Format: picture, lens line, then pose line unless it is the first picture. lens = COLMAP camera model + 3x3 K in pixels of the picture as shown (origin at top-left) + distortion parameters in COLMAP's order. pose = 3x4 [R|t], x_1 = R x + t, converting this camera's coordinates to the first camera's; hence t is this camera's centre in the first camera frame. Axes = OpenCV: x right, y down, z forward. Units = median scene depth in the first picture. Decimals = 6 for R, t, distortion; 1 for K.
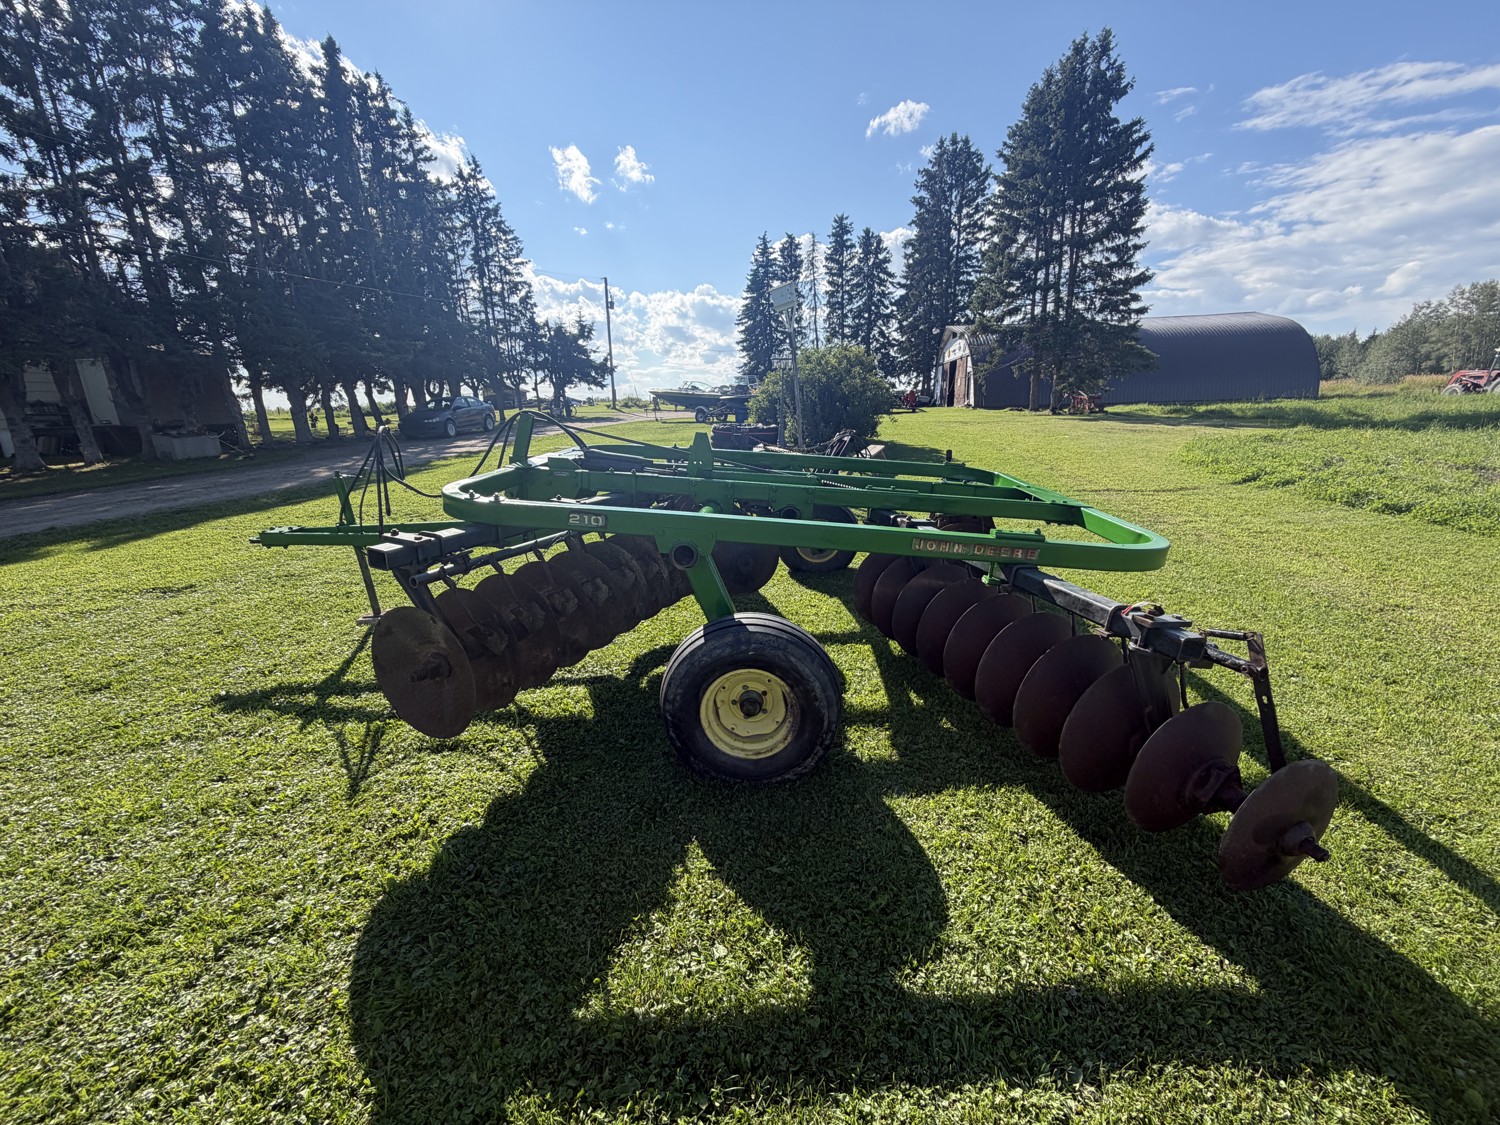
lens RADIAL K [[597.9, 0, 743.7], [0, 597.9, 562.0], [0, 0, 1]] dist [0.000636, 0.000798]
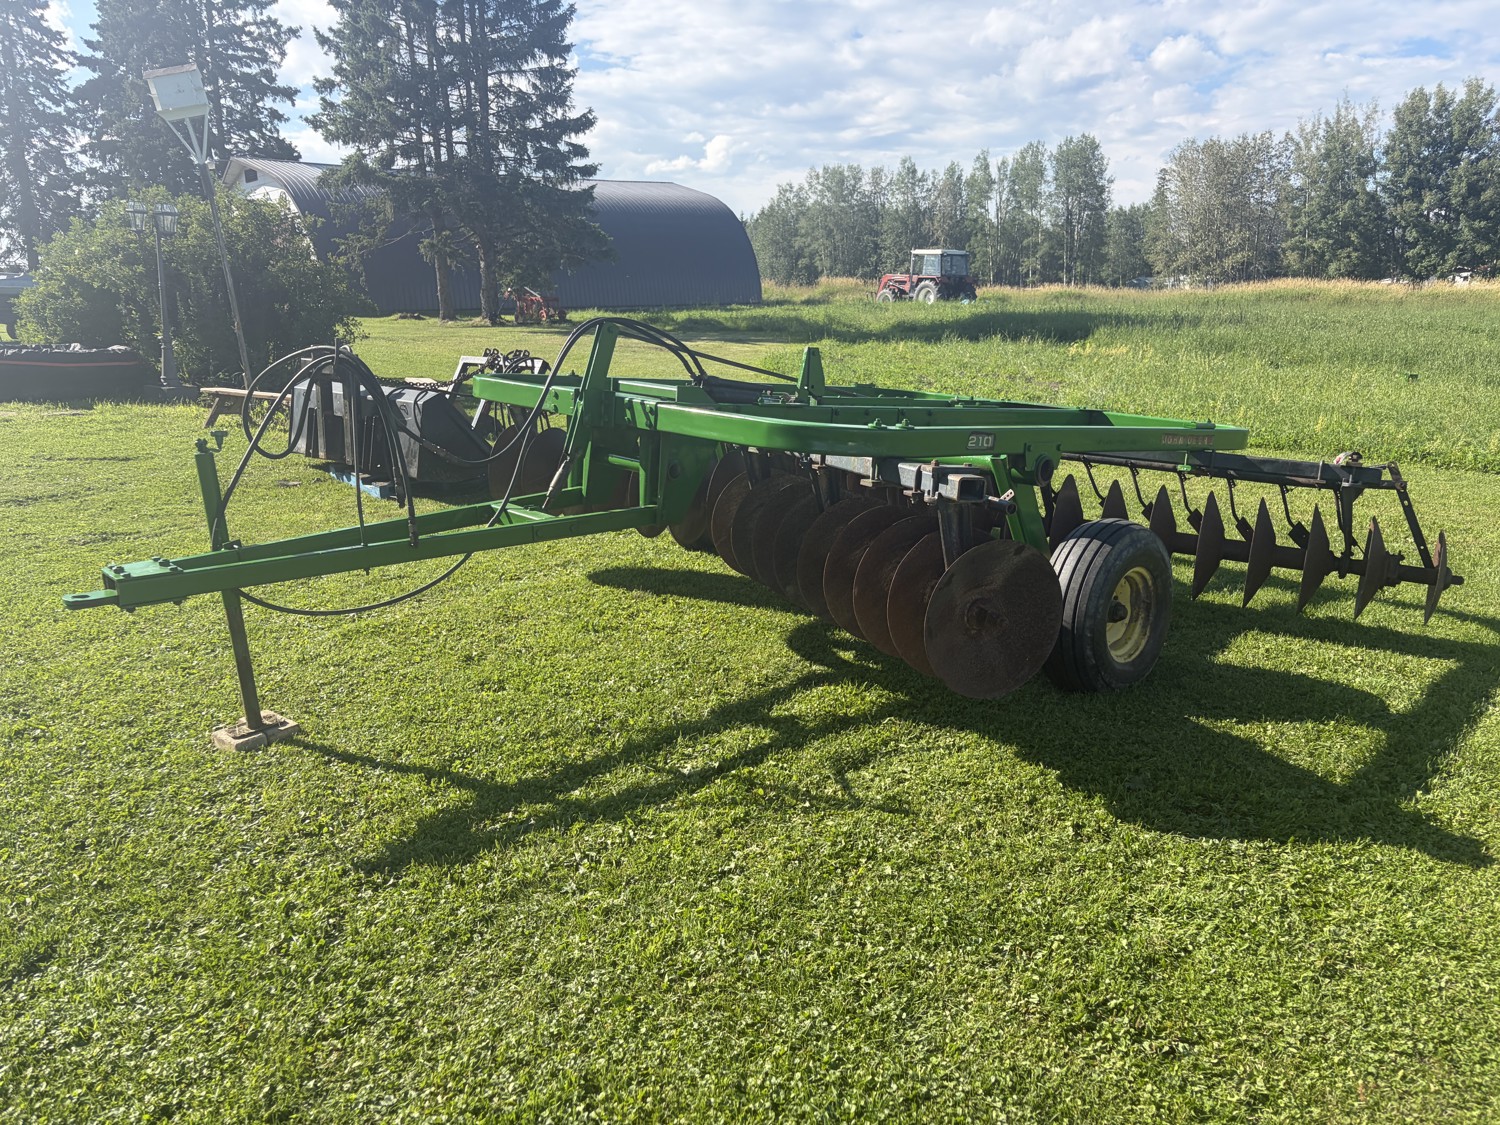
lens RADIAL K [[1148.7, 0, 743.9], [0, 1148.7, 552.0], [0, 0, 1]] dist [0.060523, -0.069665]
pose [[0.698839, -0.140826, 0.701279, -0.170548], [0.174515, 0.984368, 0.023766, -0.001097], [-0.693663, 0.105775, 0.712491, 0.004135]]
